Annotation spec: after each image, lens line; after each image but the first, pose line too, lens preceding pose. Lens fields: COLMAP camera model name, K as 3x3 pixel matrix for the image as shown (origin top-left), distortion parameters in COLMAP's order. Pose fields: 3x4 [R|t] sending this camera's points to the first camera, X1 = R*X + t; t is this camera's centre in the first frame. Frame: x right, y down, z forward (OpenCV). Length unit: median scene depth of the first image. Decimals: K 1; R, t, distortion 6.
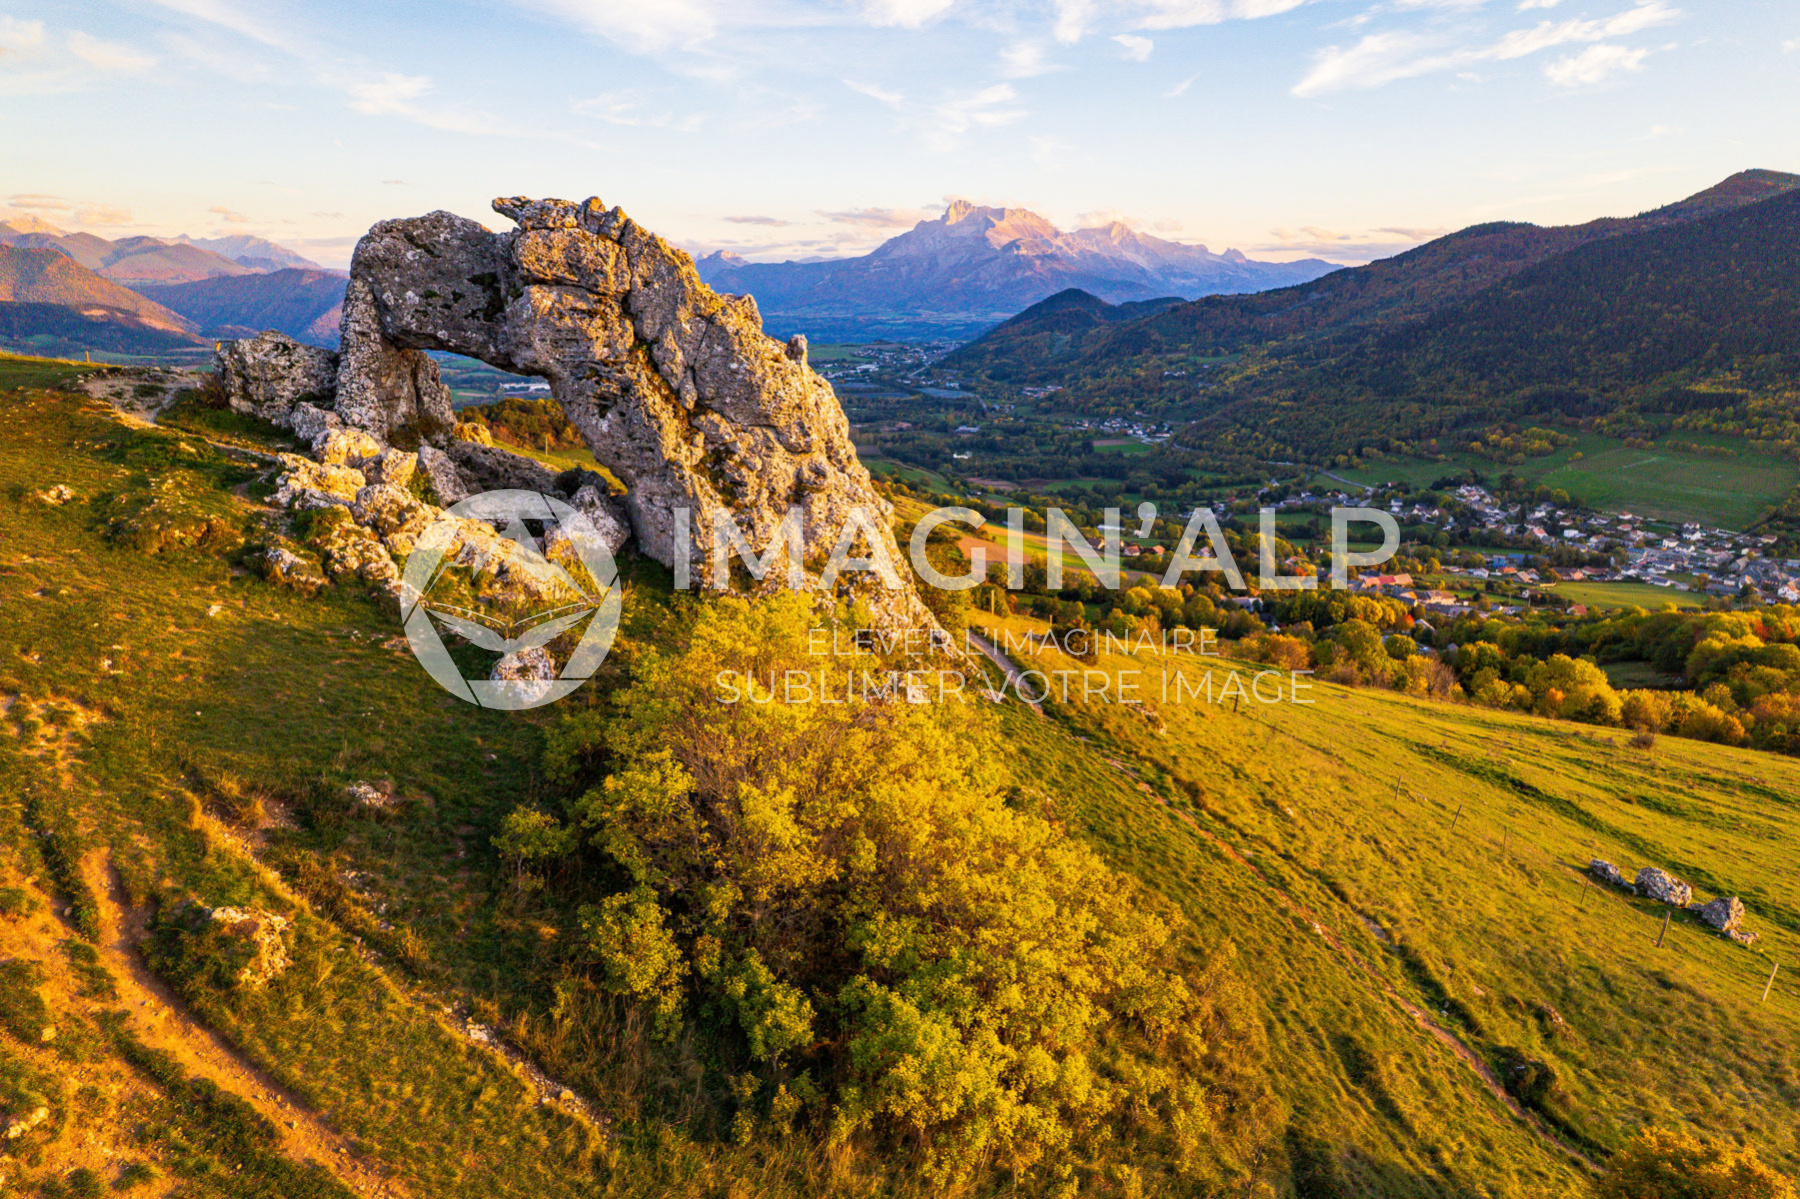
lens RADIAL K [[1174.3, 0, 902.8], [0, 1174.3, 605.1], [0, 0, 1]] dist [-0.074224, 0.064368]
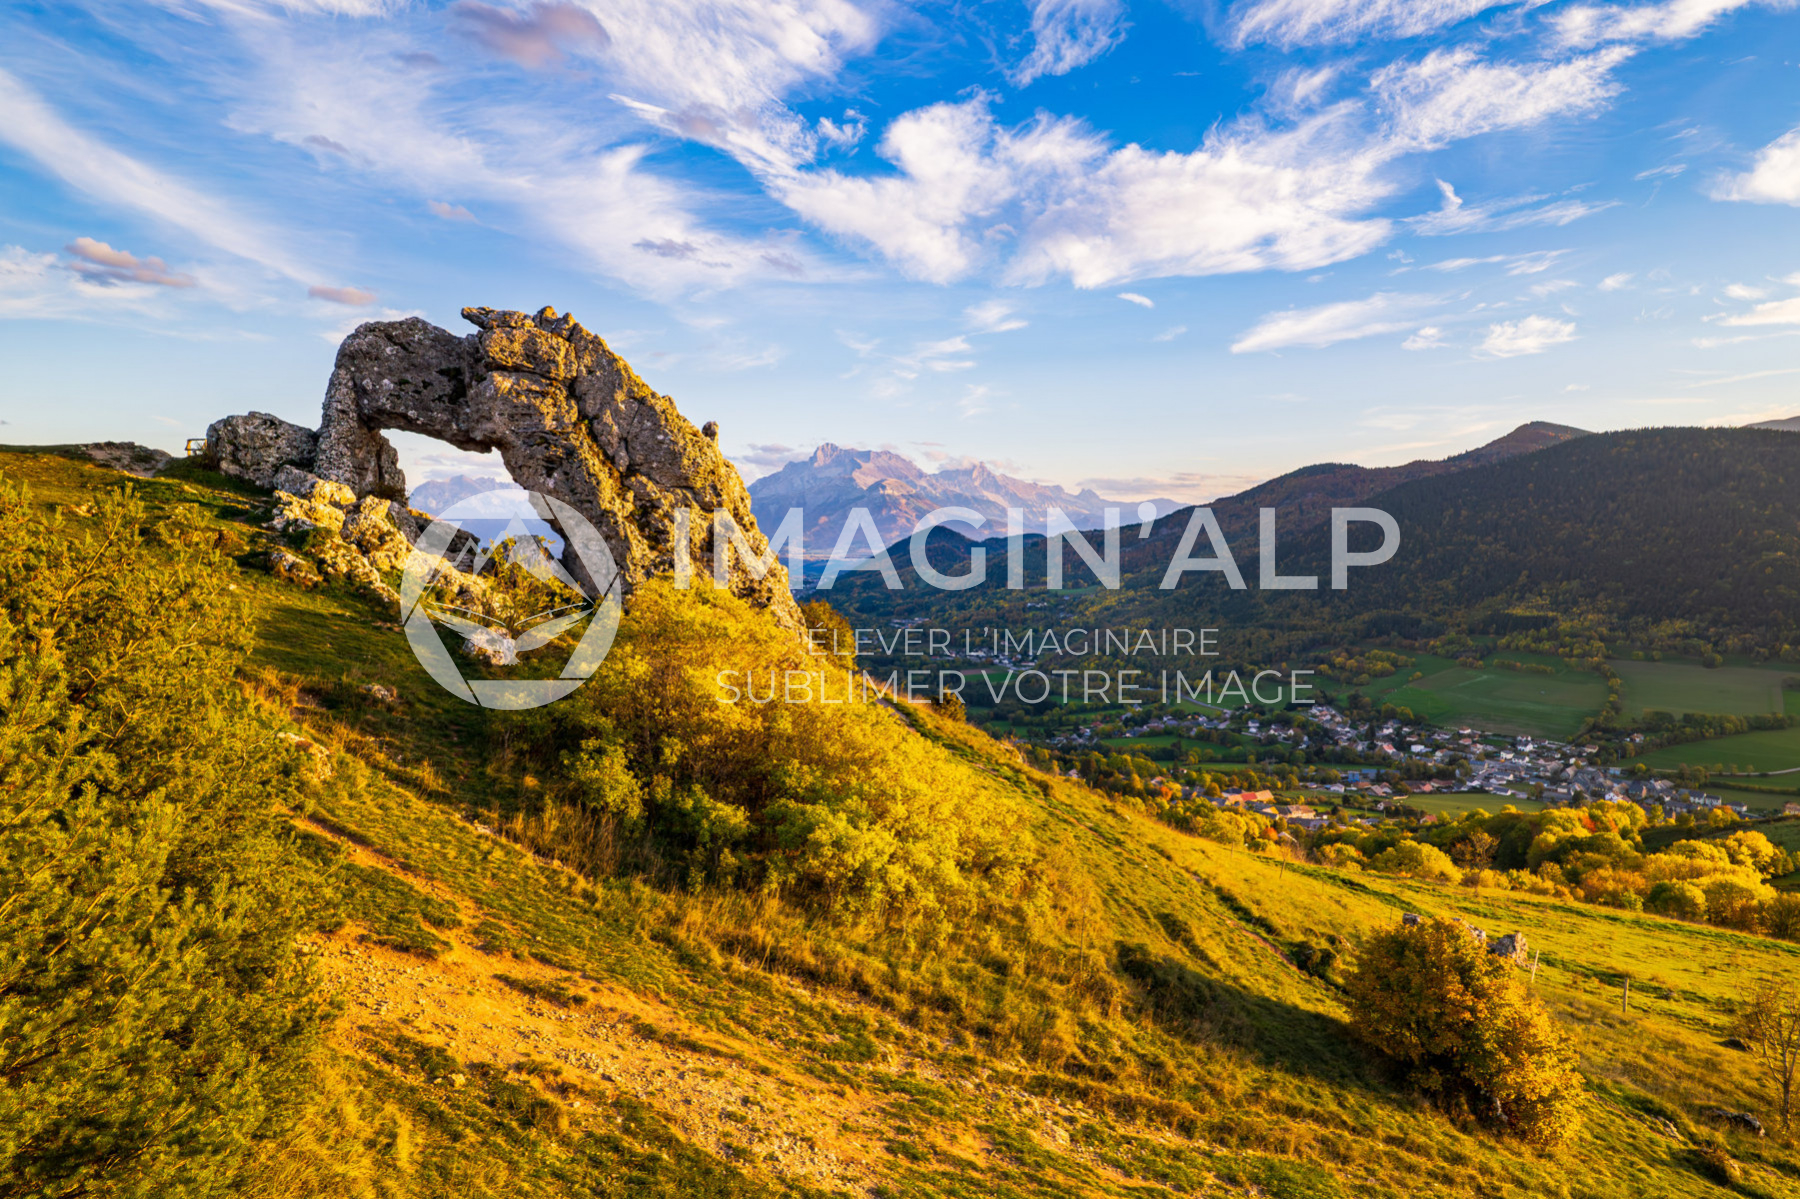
lens RADIAL K [[1174.3, 0, 892.7], [0, 1174.3, 601.0], [0, 0, 1]] dist [-0.074224, 0.064368]
pose [[0.994801, 0.001723, 0.101823, -0.026565], [0.018246, 0.980661, -0.194859, 0.205812], [-0.100190, 0.195704, 0.975532, -0.186223]]
